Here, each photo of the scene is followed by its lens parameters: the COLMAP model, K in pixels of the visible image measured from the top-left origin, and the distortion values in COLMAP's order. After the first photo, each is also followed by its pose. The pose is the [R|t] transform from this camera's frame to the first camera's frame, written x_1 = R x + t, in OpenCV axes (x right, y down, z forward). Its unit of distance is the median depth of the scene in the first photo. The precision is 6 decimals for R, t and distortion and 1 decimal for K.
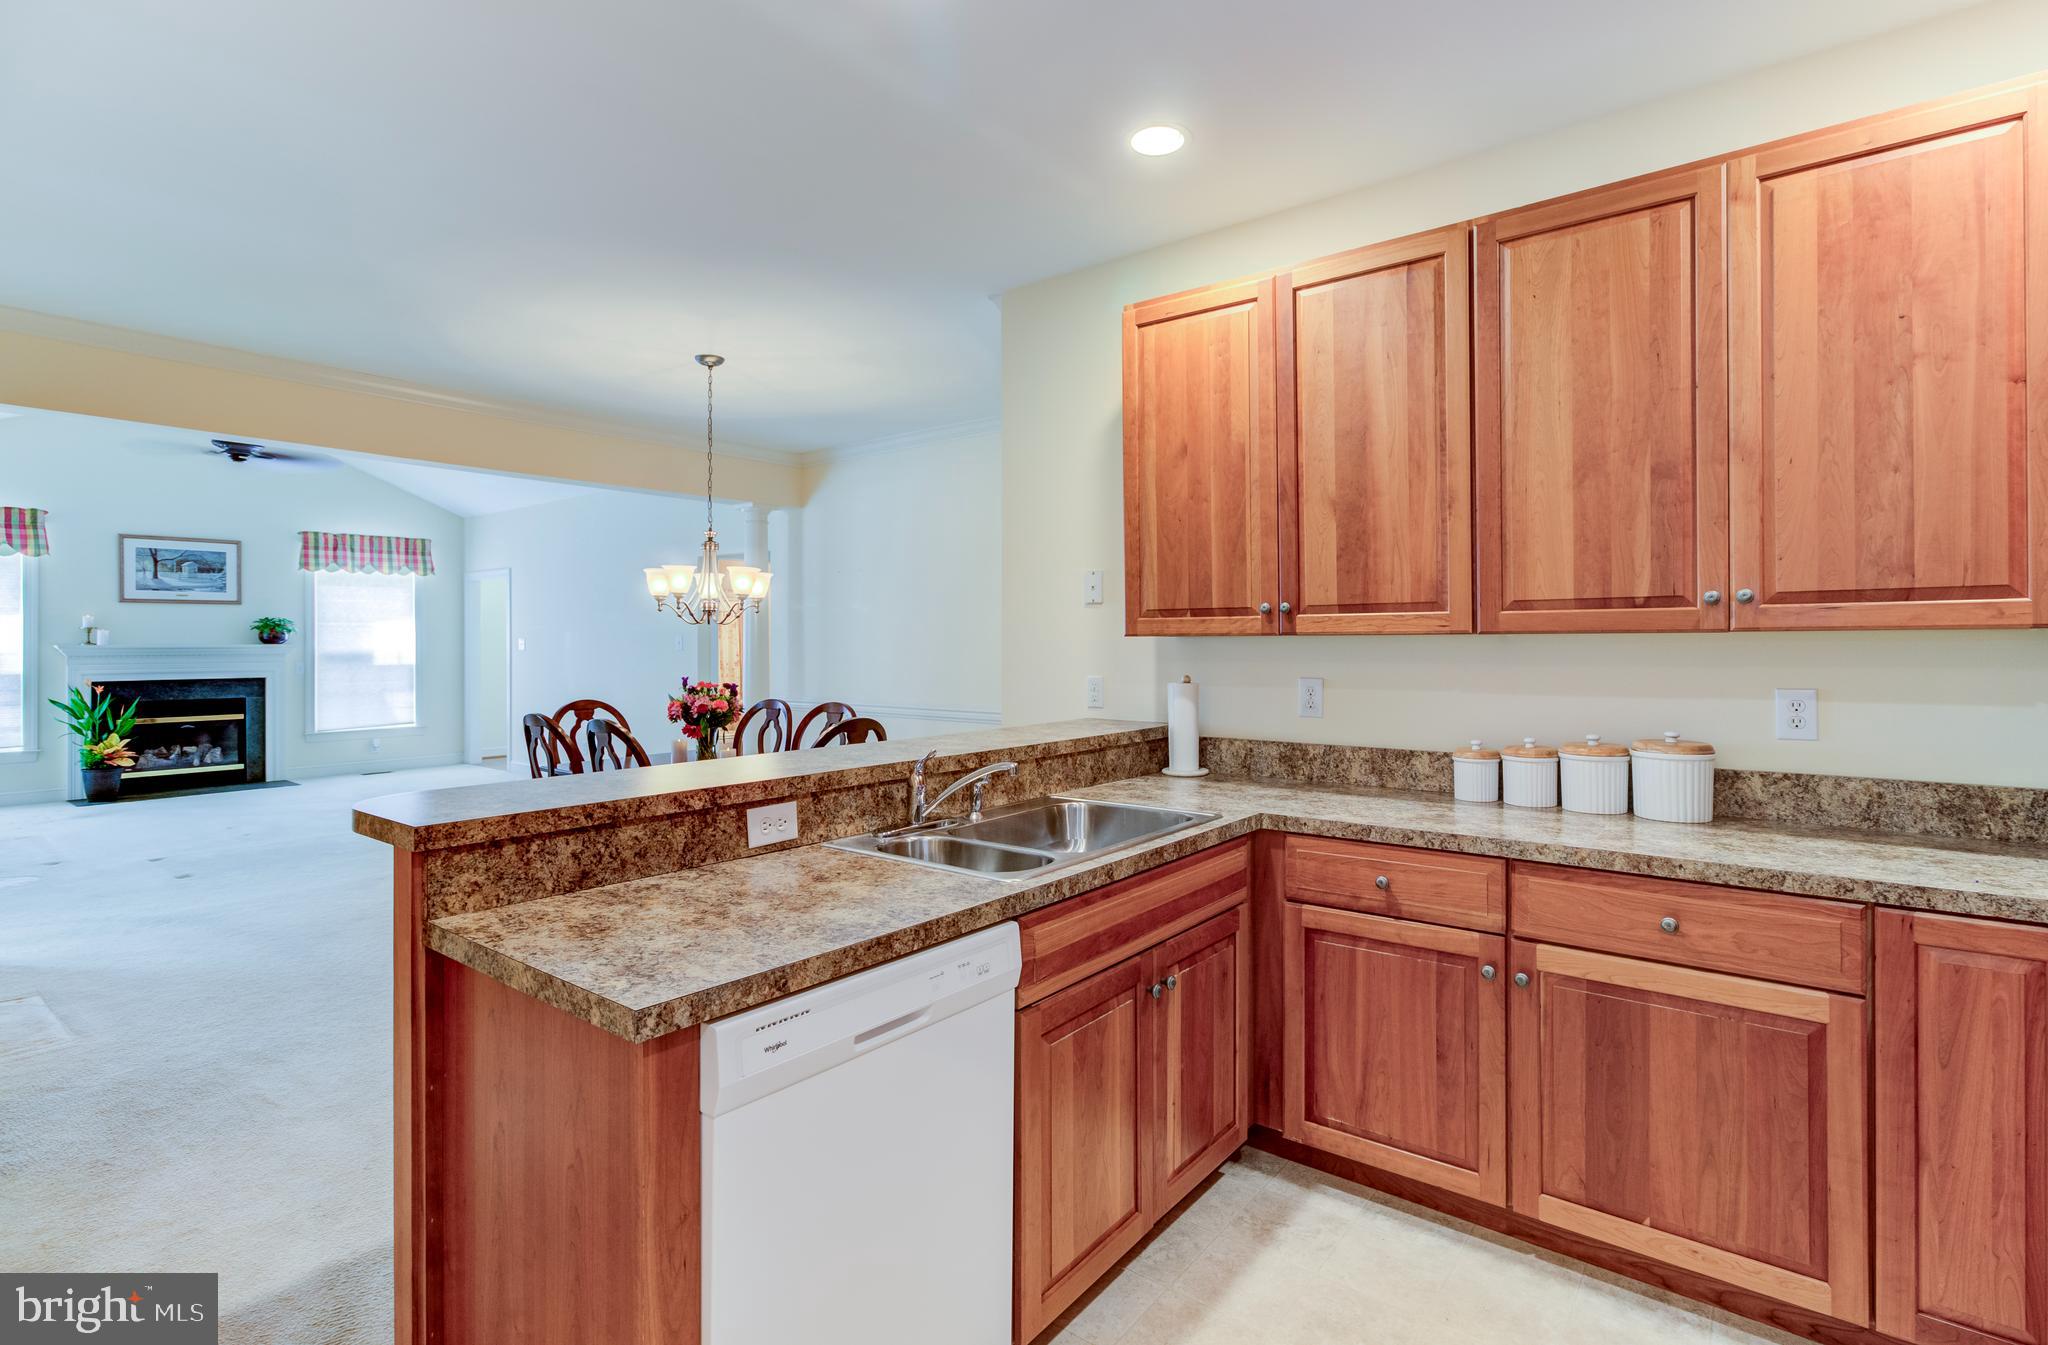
lens RADIAL K [[968.5, 0, 1057.8], [0, 968.5, 639.6], [0, 0, 1]] dist [0.002483, 0.000985]
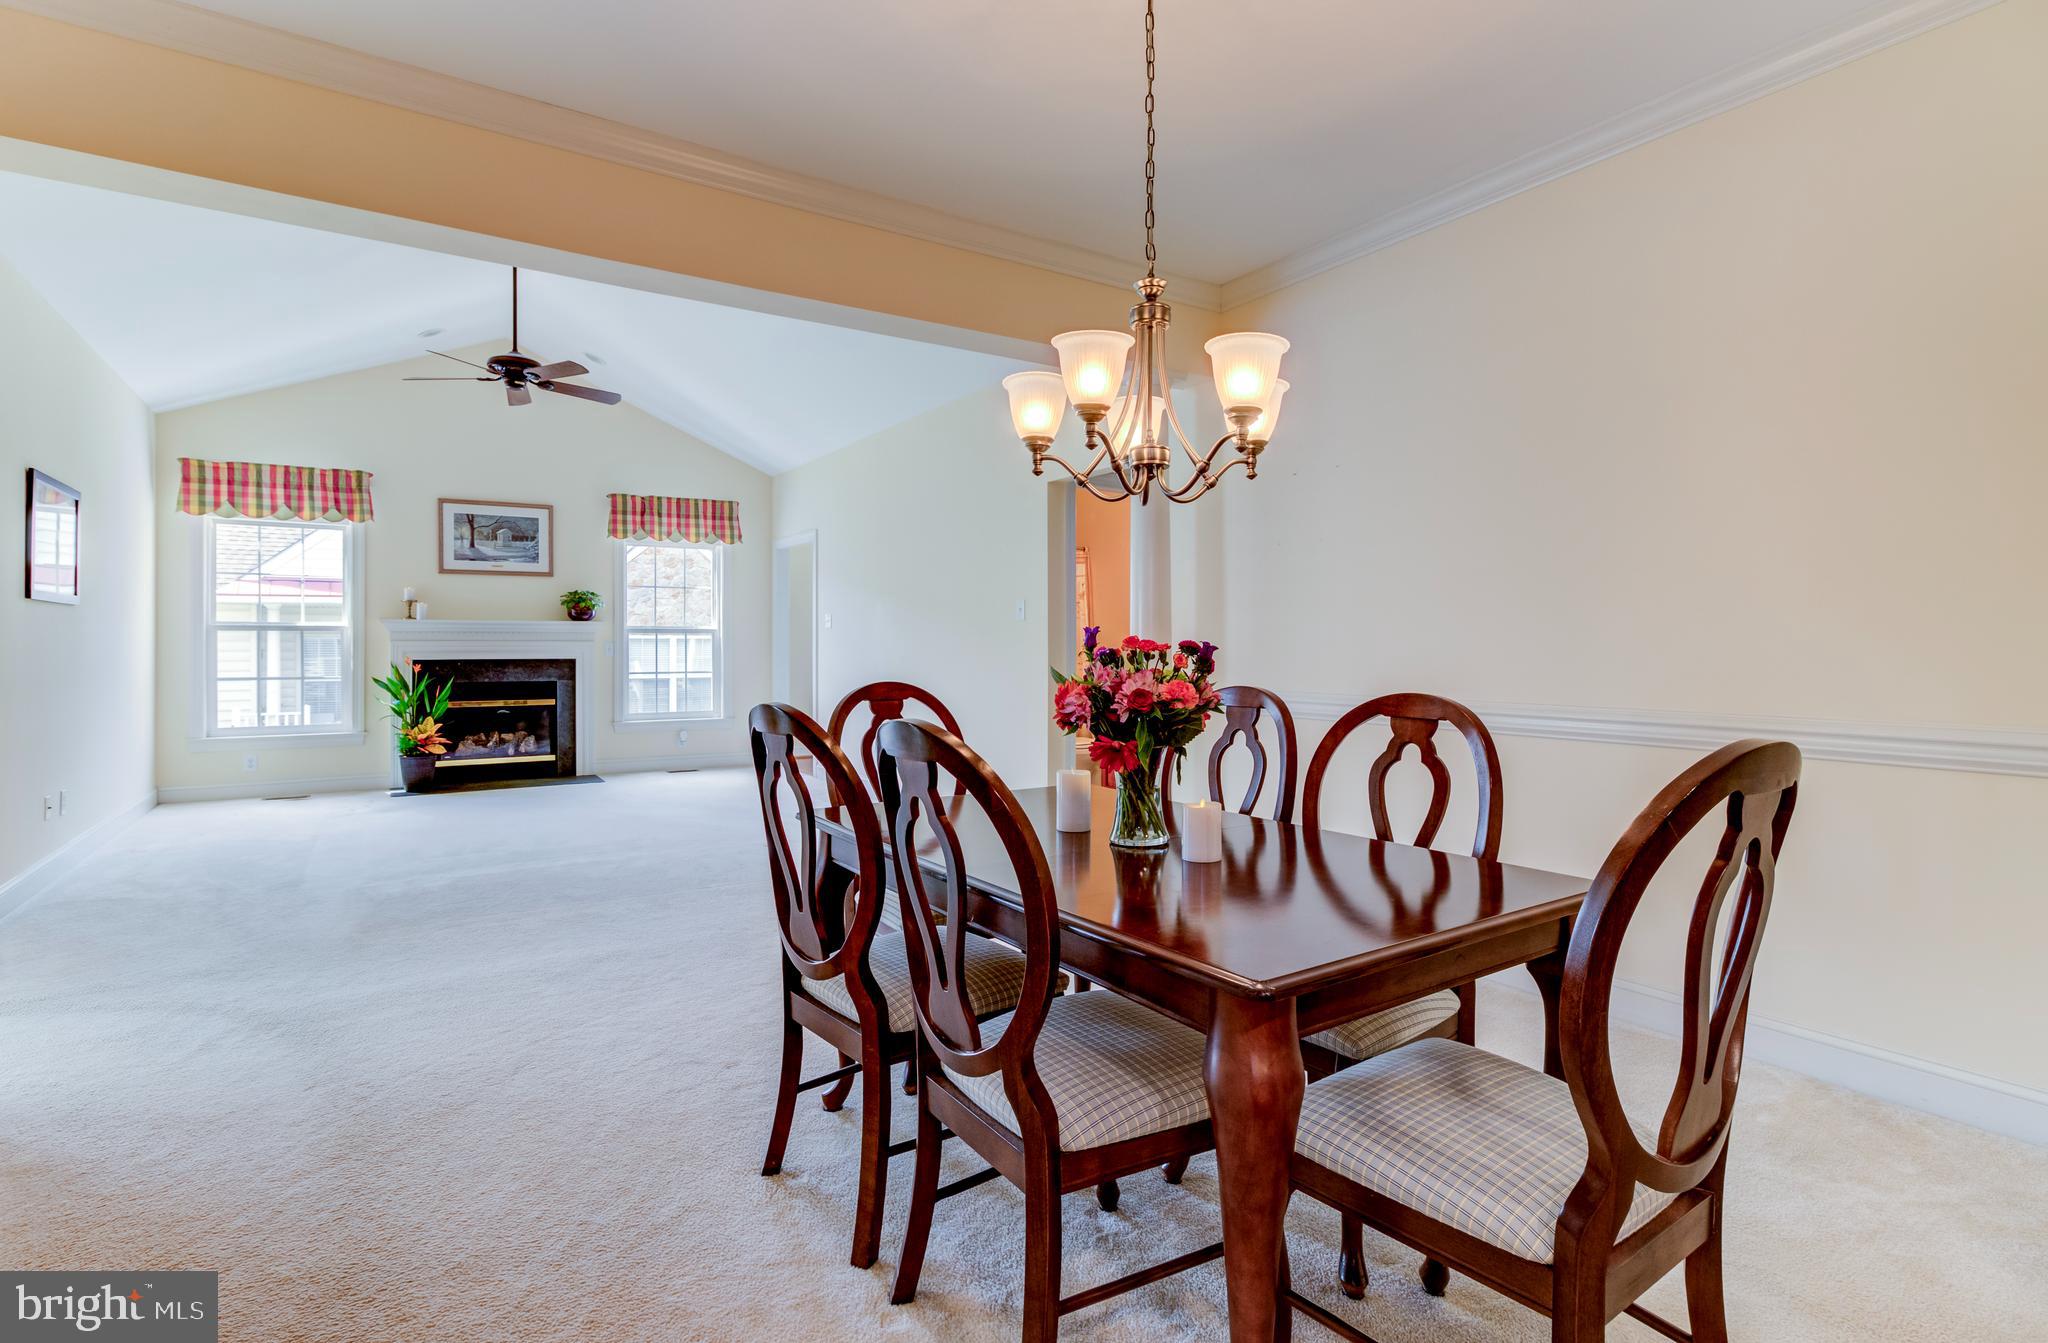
lens RADIAL K [[1005.4, 0, 987.6], [0, 1005.4, 641.1], [0, 0, 1]] dist [0.030393, 0.000307]
pose [[0.931848, 0.001559, -0.362845, -0.507196], [-0.001157, 0.999998, 0.001325, 0.084588], [0.362846, -0.000815, 0.931849, 1.085035]]
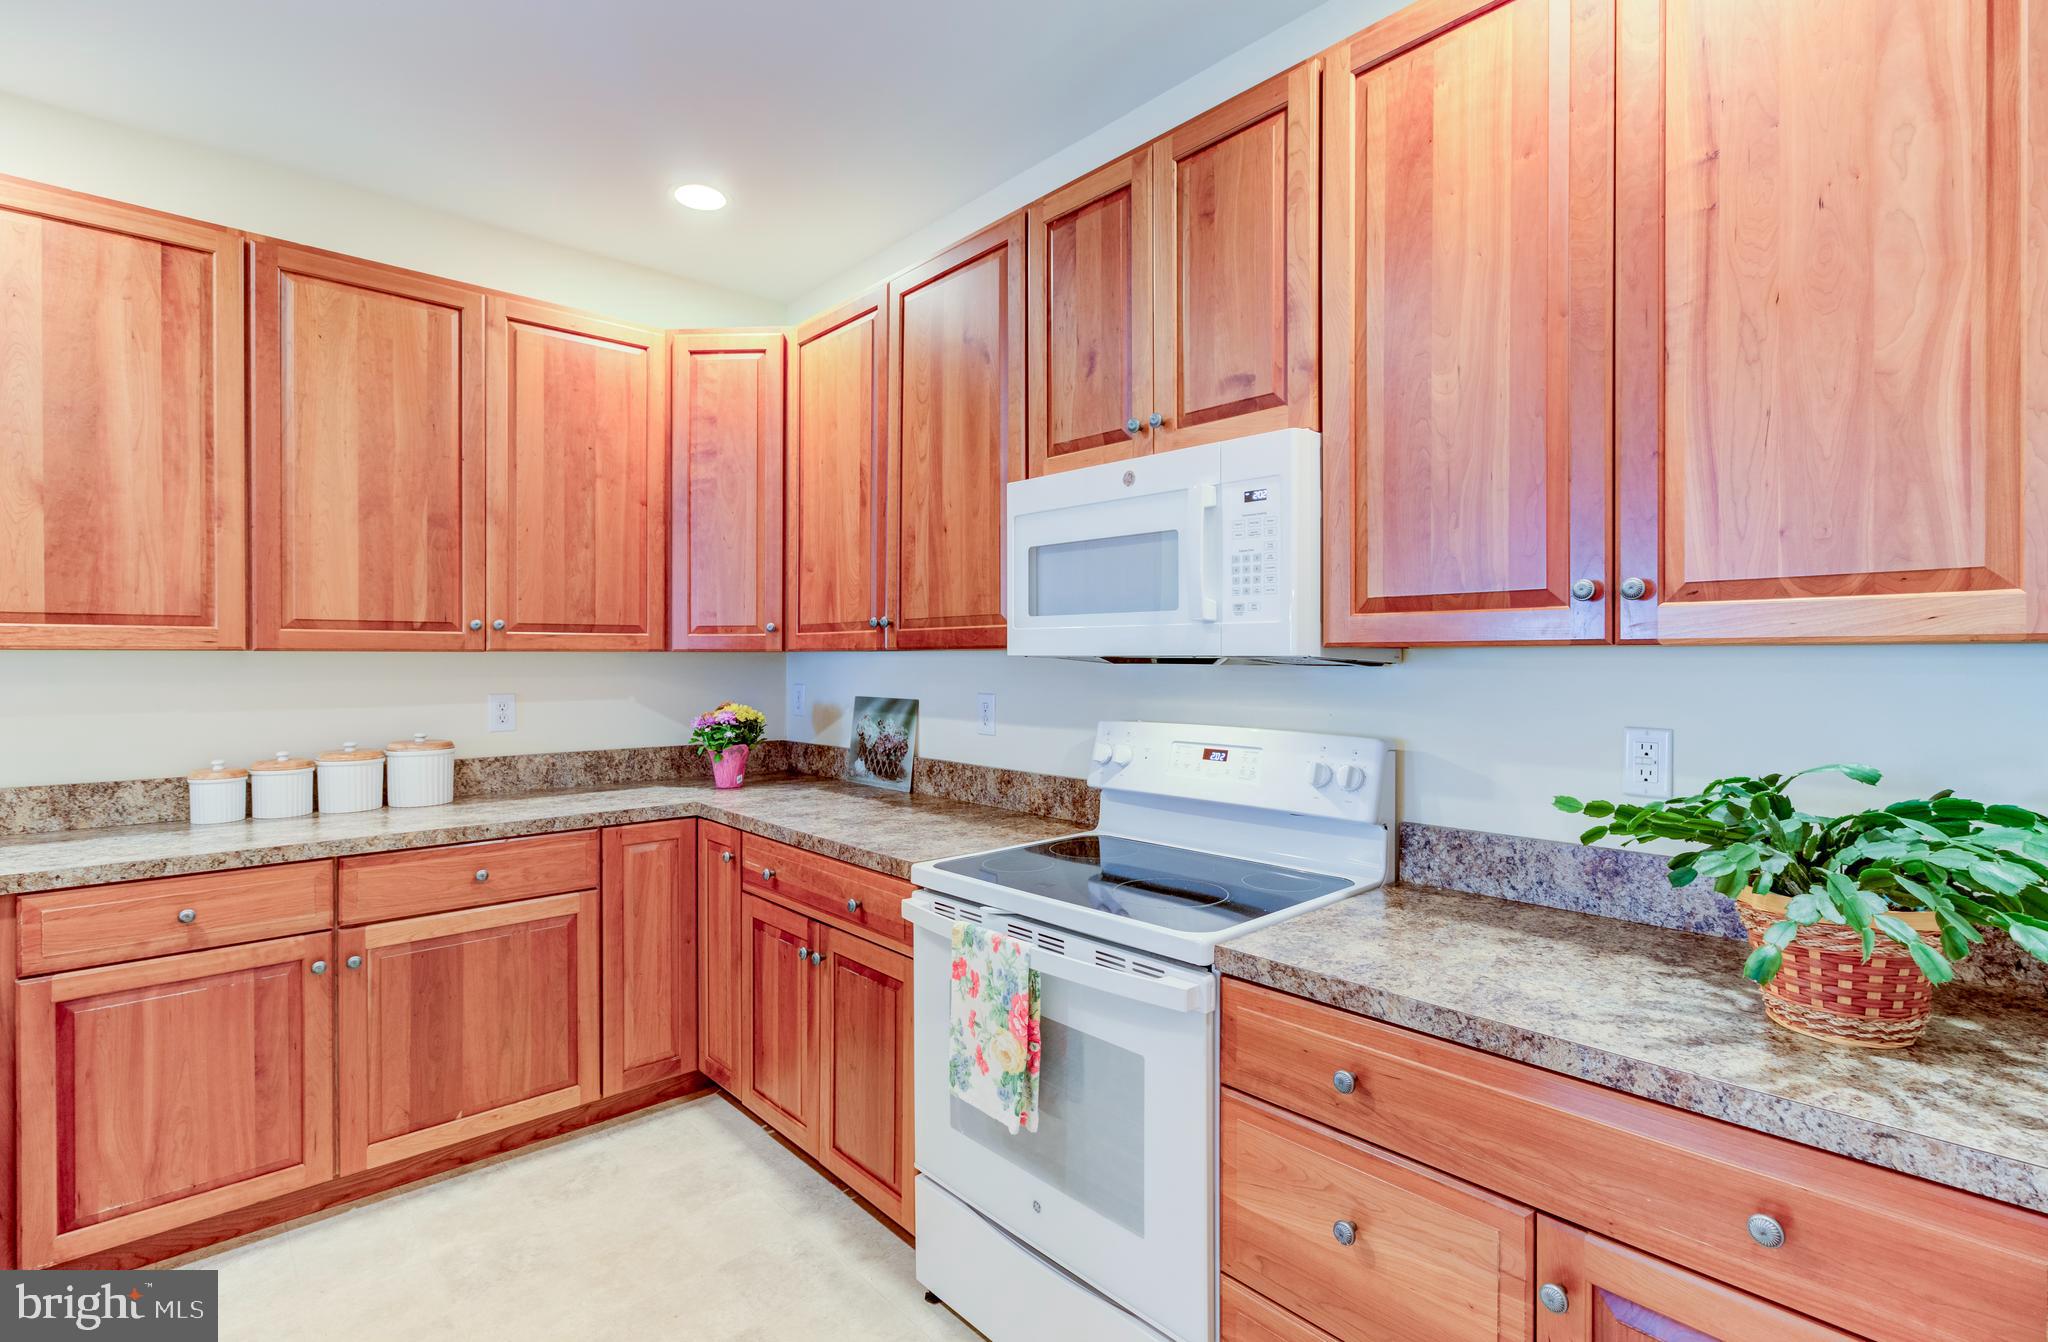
lens RADIAL K [[934.4, 0, 1018.7], [0, 934.4, 663.3], [0, 0, 1]] dist [-0.003598, 0.000678]
pose [[0.183467, -0.001931, 0.983024, -0.368348], [-0.003614, 0.999990, 0.002639, 0.001889], [-0.983019, -0.004037, 0.183458, 0.047477]]
